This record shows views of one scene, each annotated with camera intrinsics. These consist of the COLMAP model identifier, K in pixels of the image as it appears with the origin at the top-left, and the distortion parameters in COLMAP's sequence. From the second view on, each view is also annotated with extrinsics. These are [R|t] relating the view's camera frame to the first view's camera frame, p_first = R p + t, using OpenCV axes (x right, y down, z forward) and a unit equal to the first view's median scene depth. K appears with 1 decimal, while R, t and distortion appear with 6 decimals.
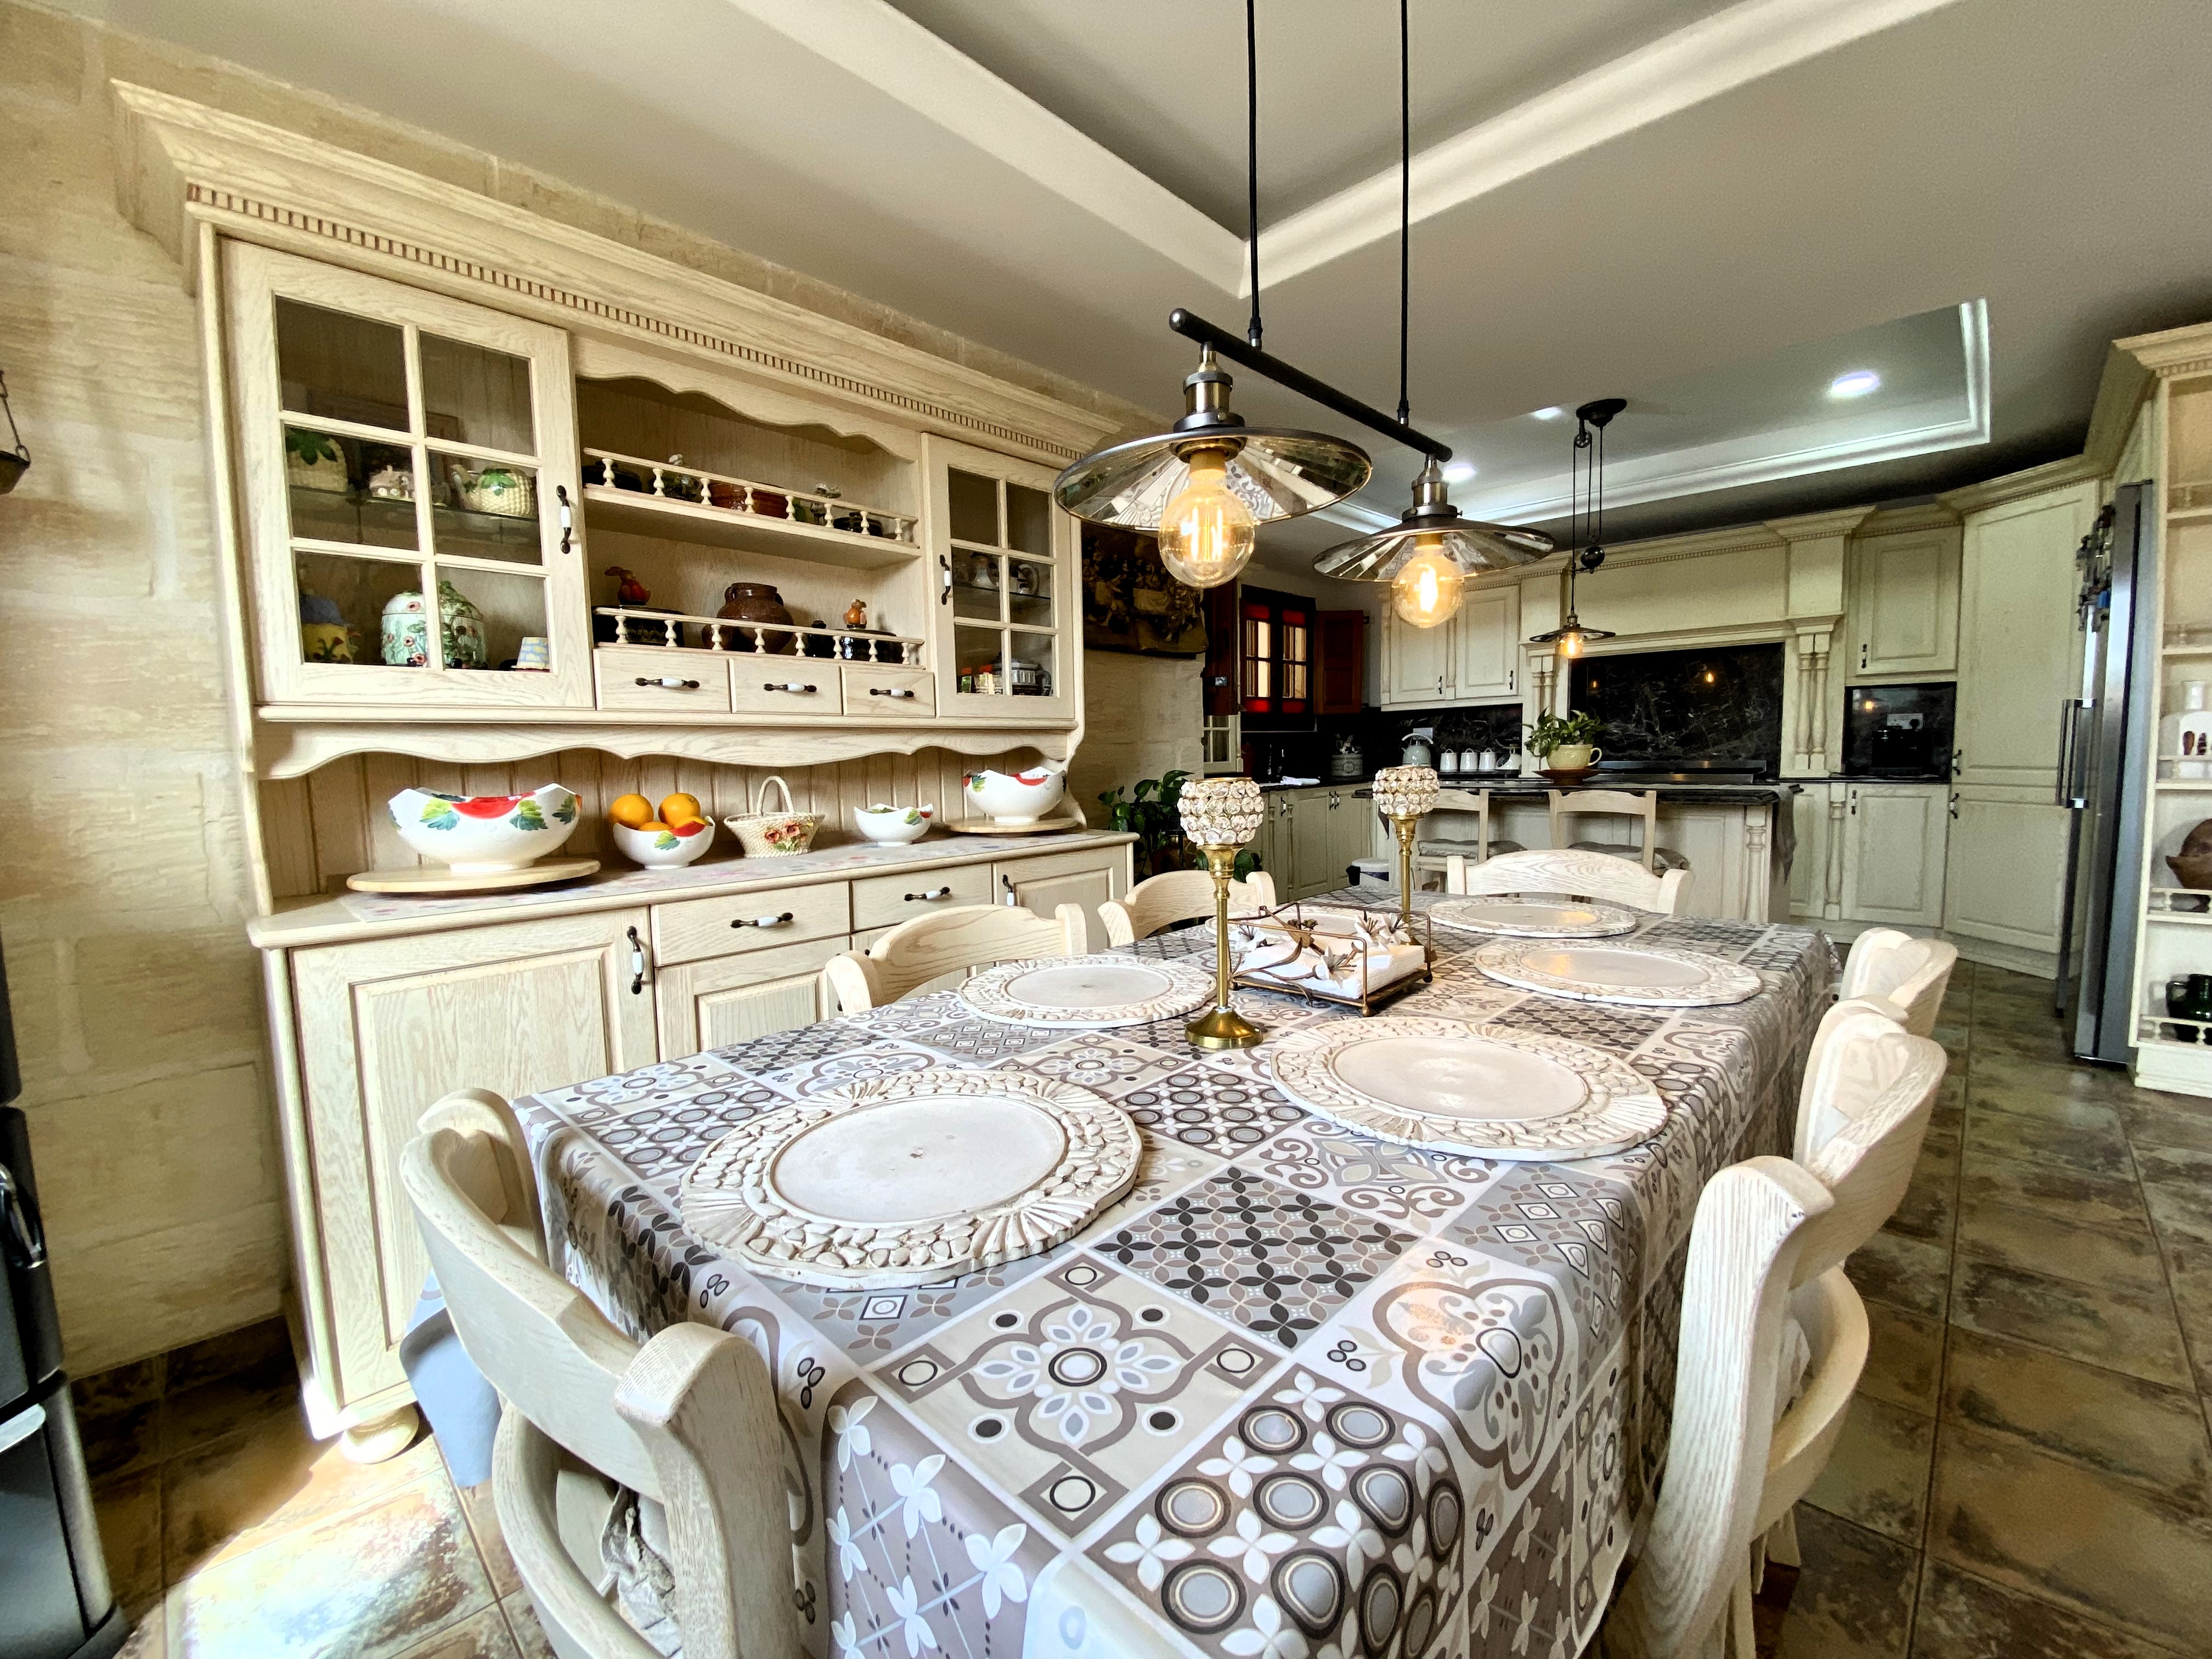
lens RADIAL K [[906.9, 0, 1092.7], [0, 906.9, 835.9], [0, 0, 1]] dist [0.001298, -0.011163]
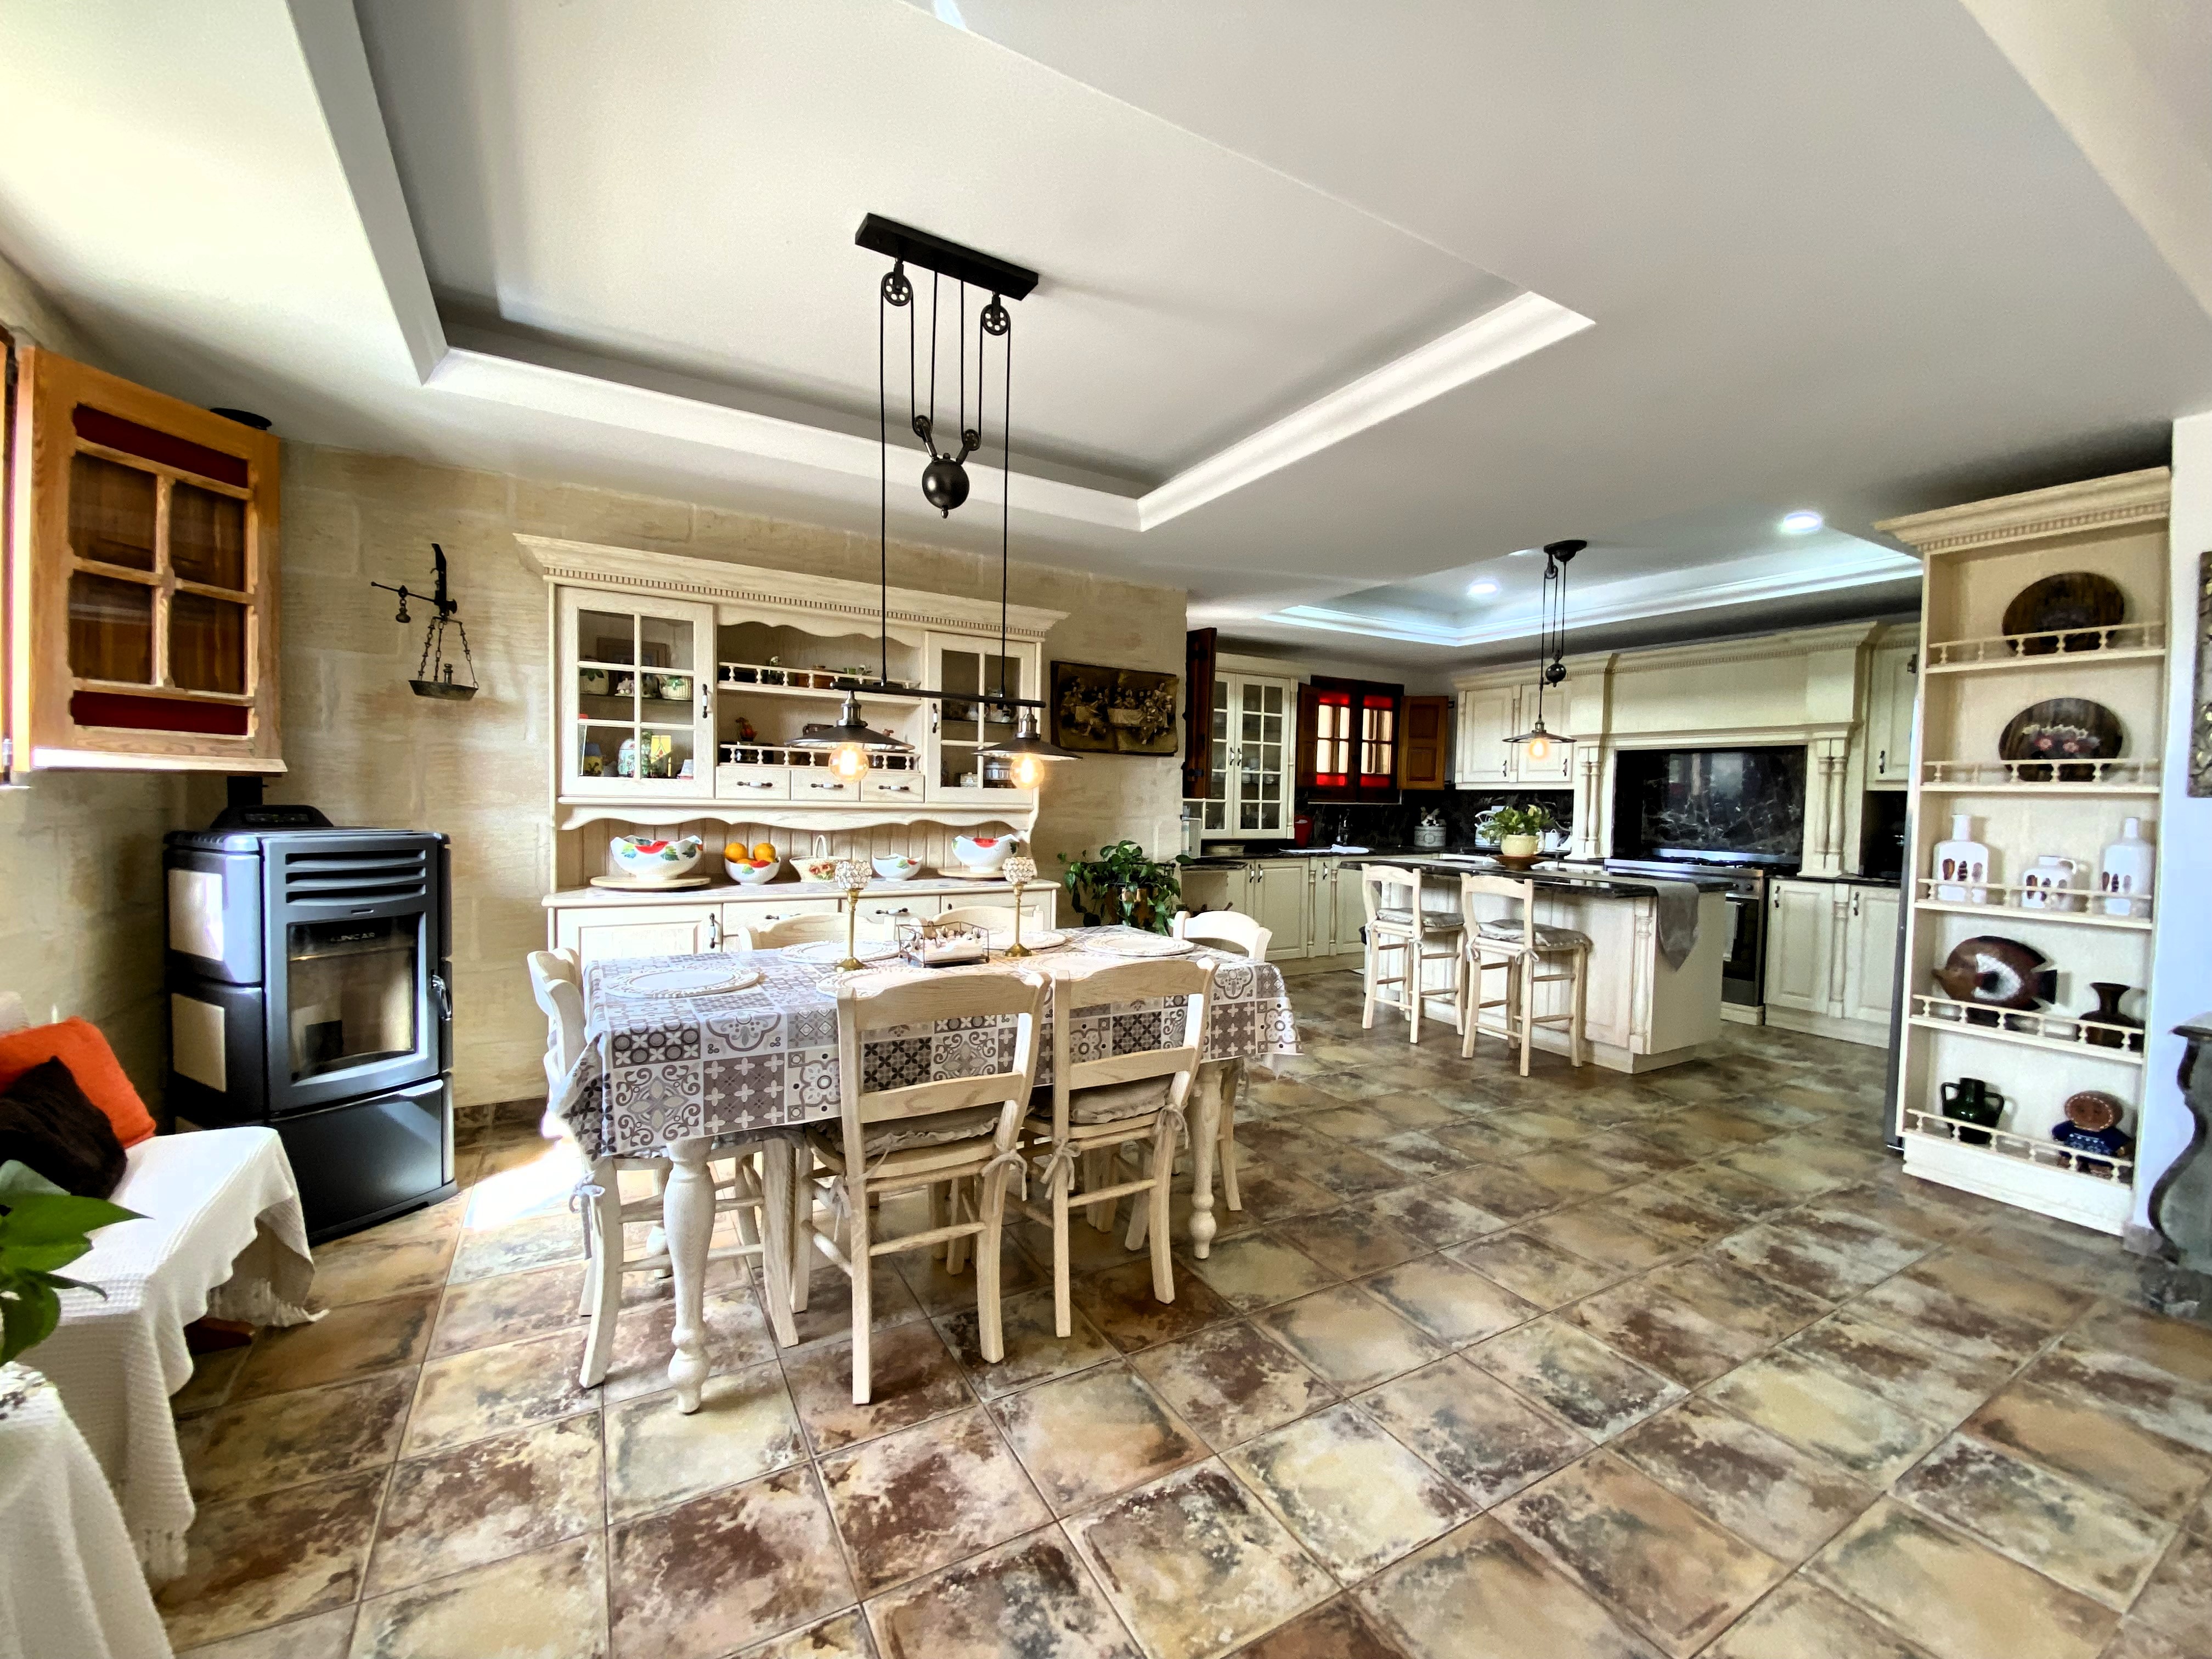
lens RADIAL K [[897.9, 0, 1086.6], [0, 897.9, 834.2], [0, 0, 1]] dist [0.020657, -0.022419]
pose [[0.959947, 0.054814, -0.274768, 0.353968], [-0.067876, 0.996960, -0.038249, -0.022374], [0.271837, 0.055367, 0.960749, -0.291645]]
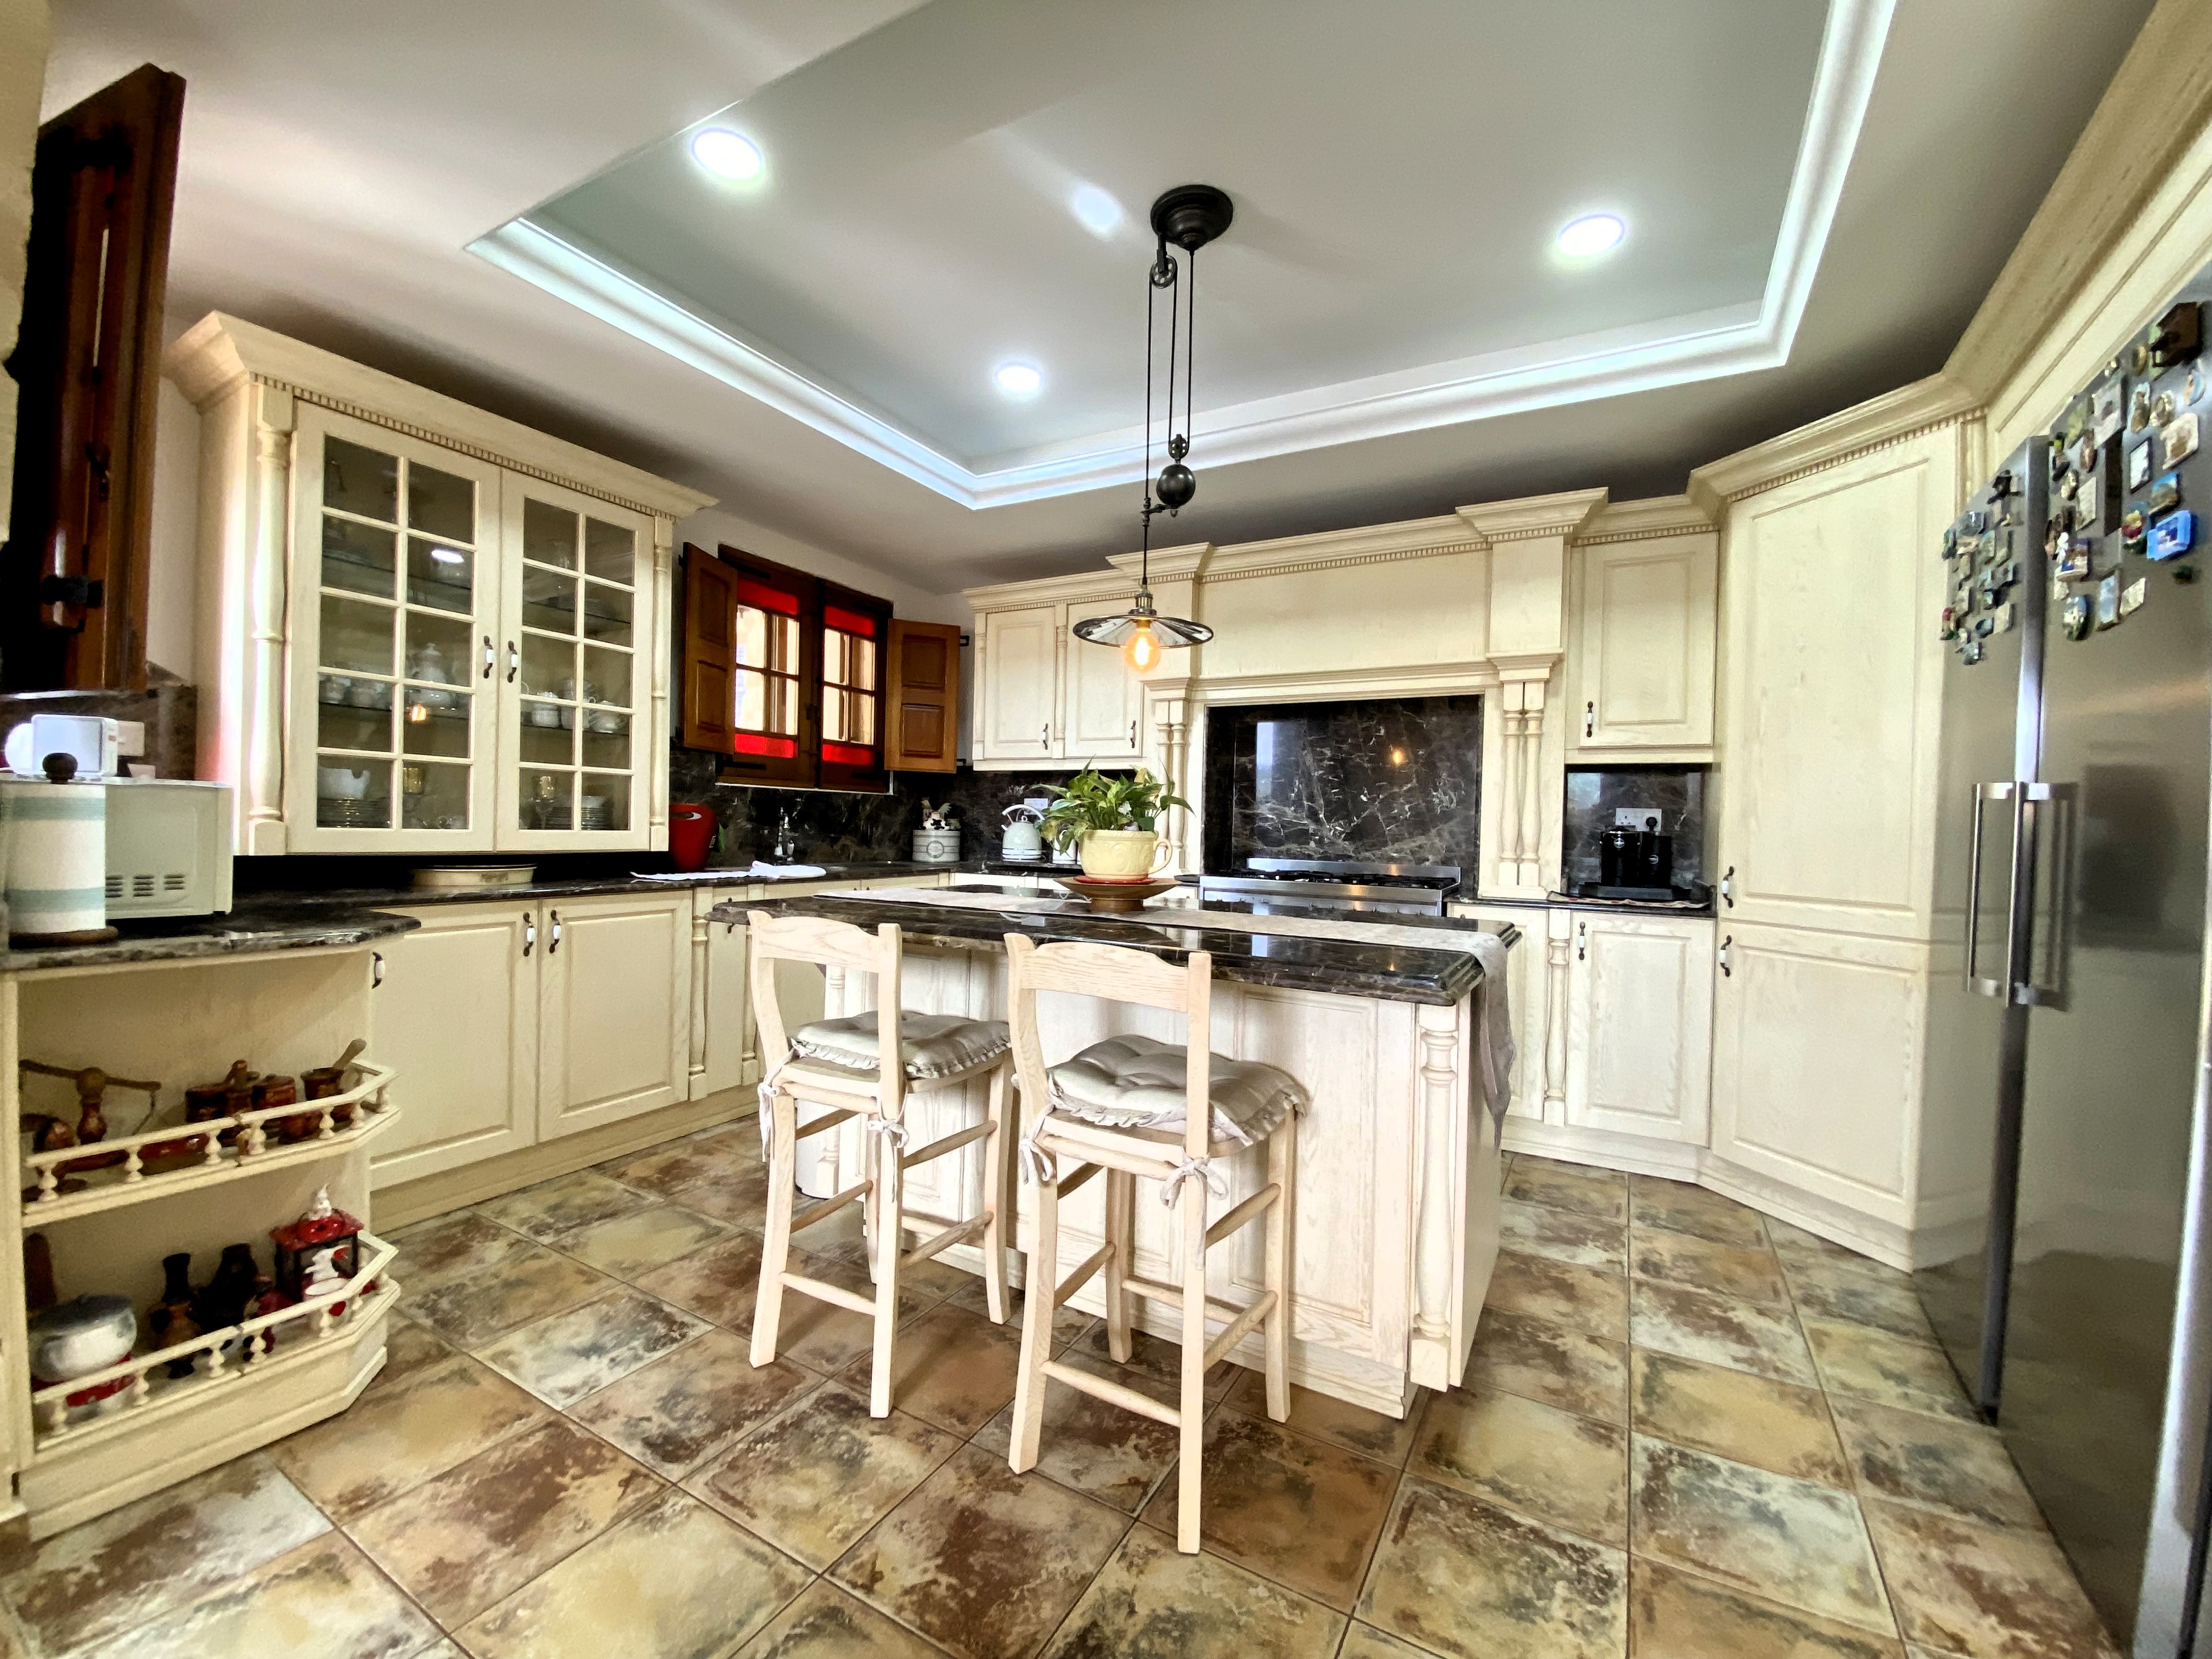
lens RADIAL K [[897.9, 0, 1086.6], [0, 897.9, 834.2], [0, 0, 1]] dist [0.020657, -0.022419]
pose [[0.969651, 0.046686, 0.239993, 0.440978], [-0.027329, 0.996144, -0.083363, -0.063596], [-0.242959, 0.074274, 0.967189, 0.588133]]
